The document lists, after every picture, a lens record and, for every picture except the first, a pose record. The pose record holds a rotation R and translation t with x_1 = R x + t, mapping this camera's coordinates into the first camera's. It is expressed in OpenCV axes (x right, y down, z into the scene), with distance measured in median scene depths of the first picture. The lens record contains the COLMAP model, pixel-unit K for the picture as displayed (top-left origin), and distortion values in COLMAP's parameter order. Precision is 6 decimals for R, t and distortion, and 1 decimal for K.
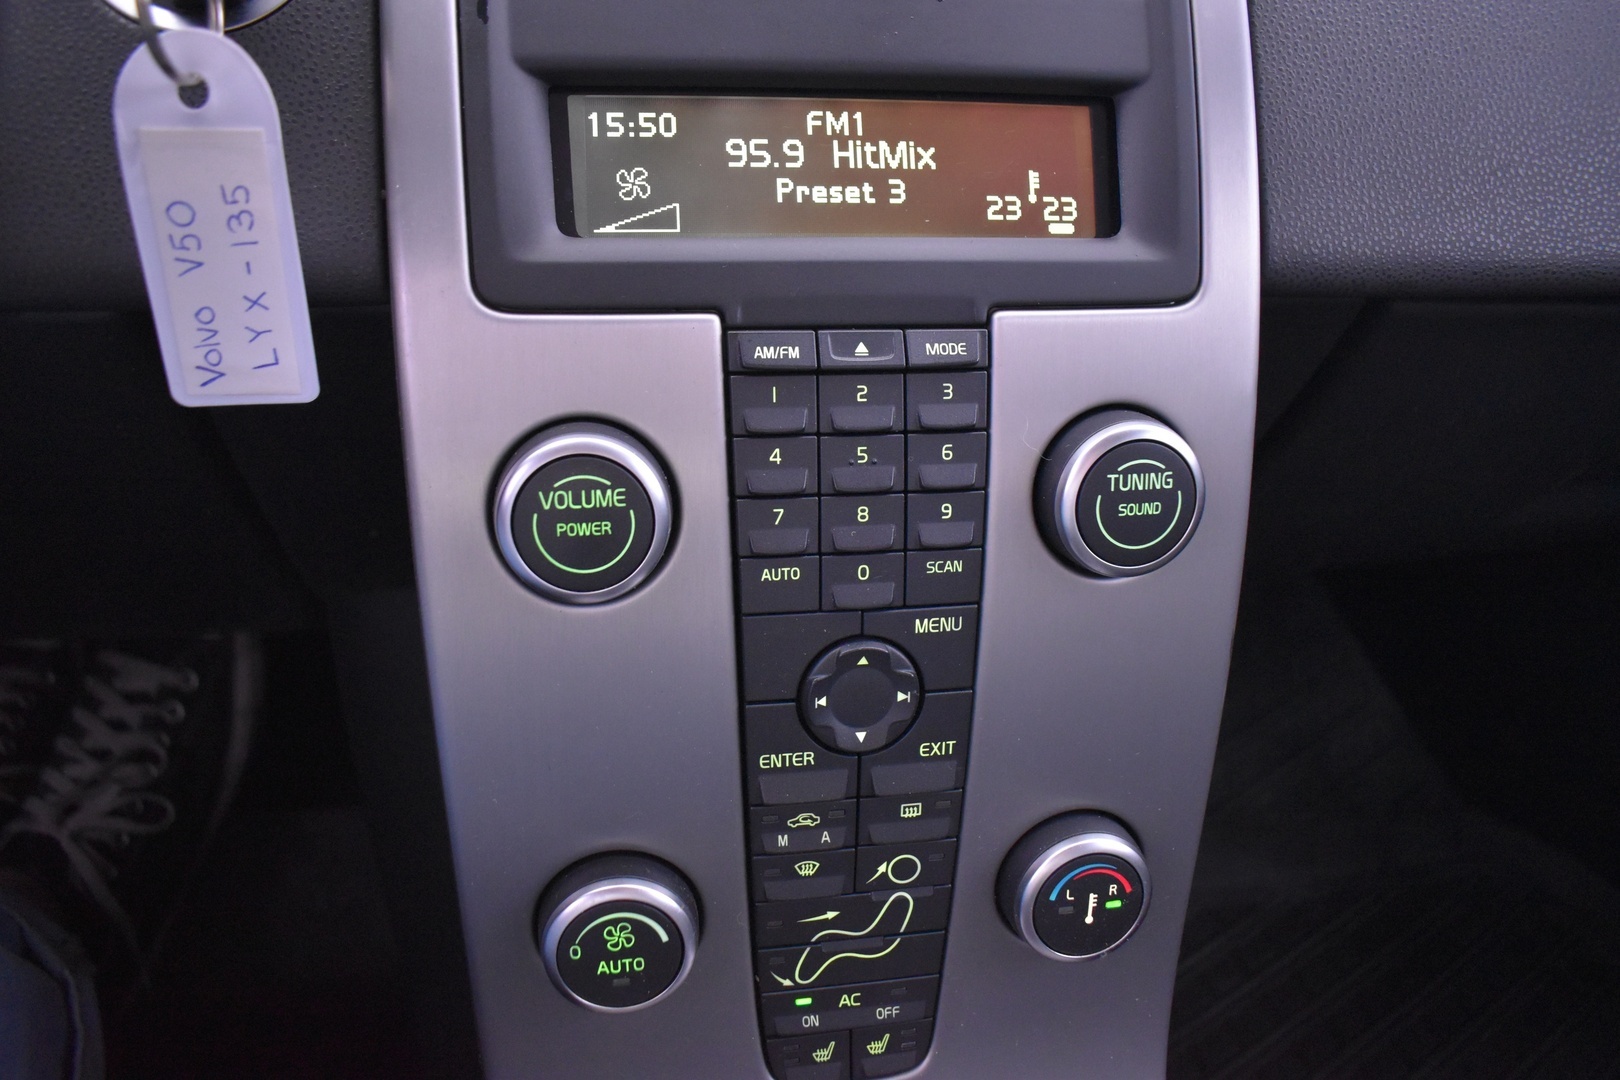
lens RADIAL K [[1280.7, 0, 807.7], [0, 1280.7, 543.7], [0, 0, 1]] dist [-0.088585, 0.001987]
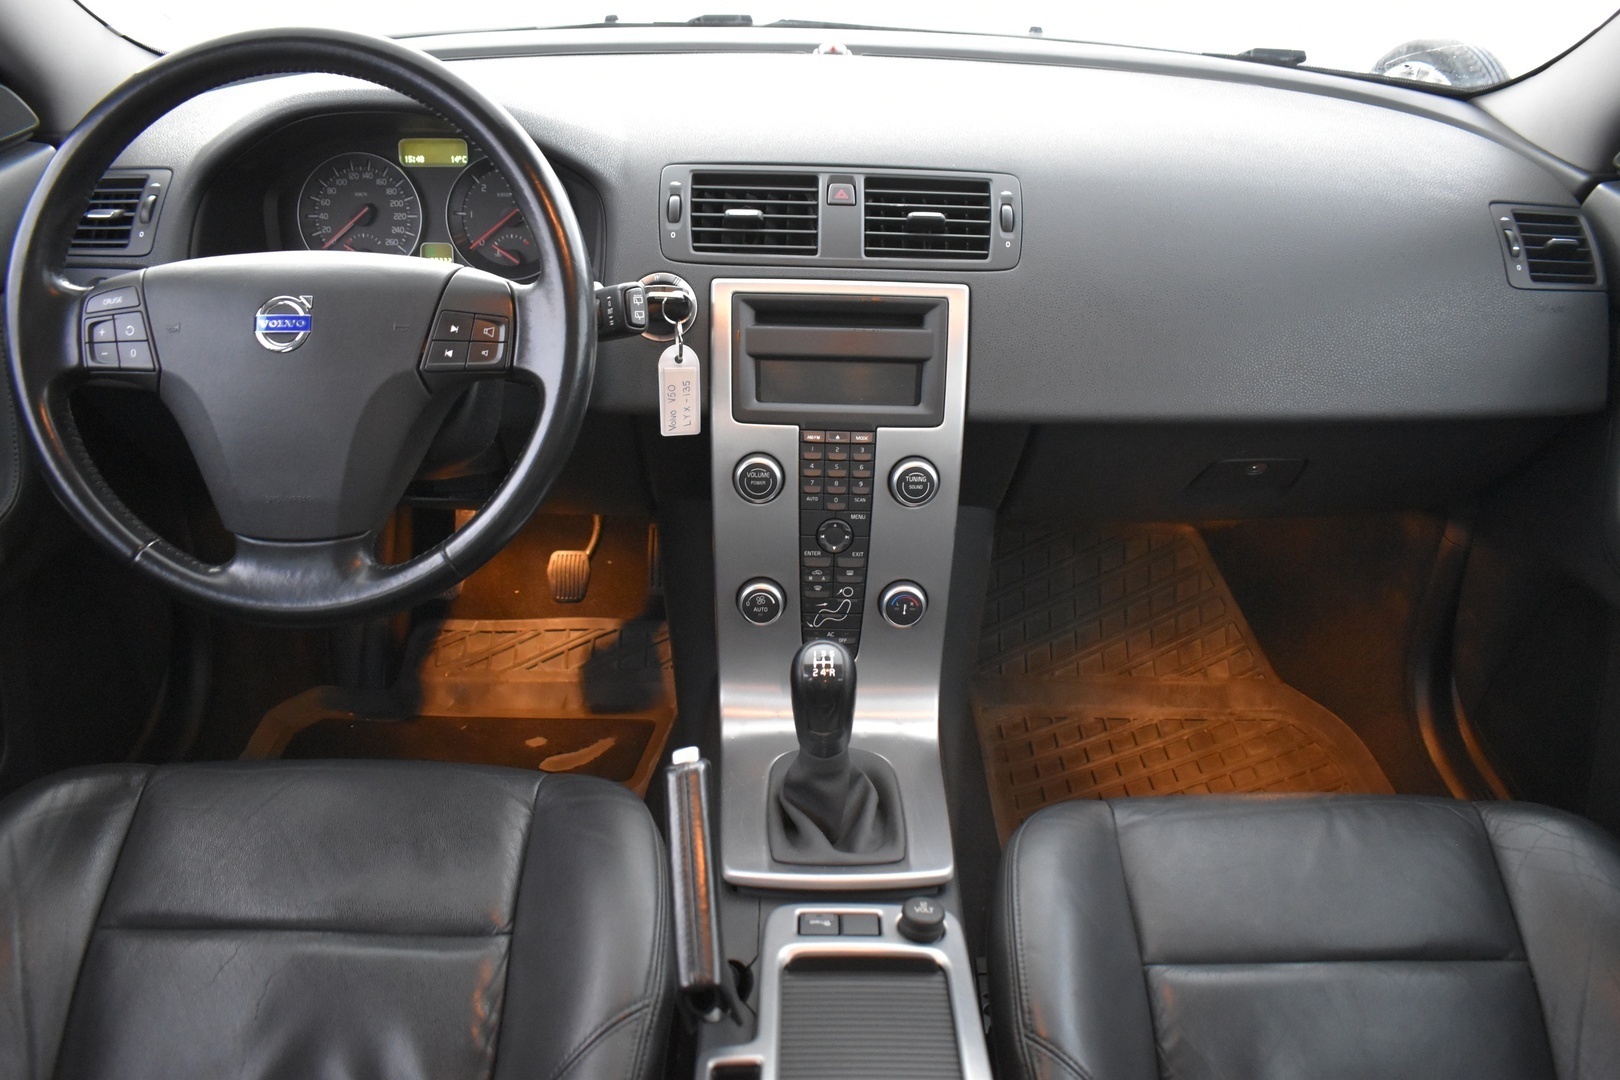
lens RADIAL K [[1280.7, 0, 810.3], [0, 1280.7, 538.1], [0, 0, 1]] dist [-0.088585, 0.001987]
pose [[0.987542, 0.069944, -0.140956, 0.471226], [-0.064369, 0.996967, 0.043735, -0.021946], [0.143588, -0.034116, 0.989049, -2.460586]]
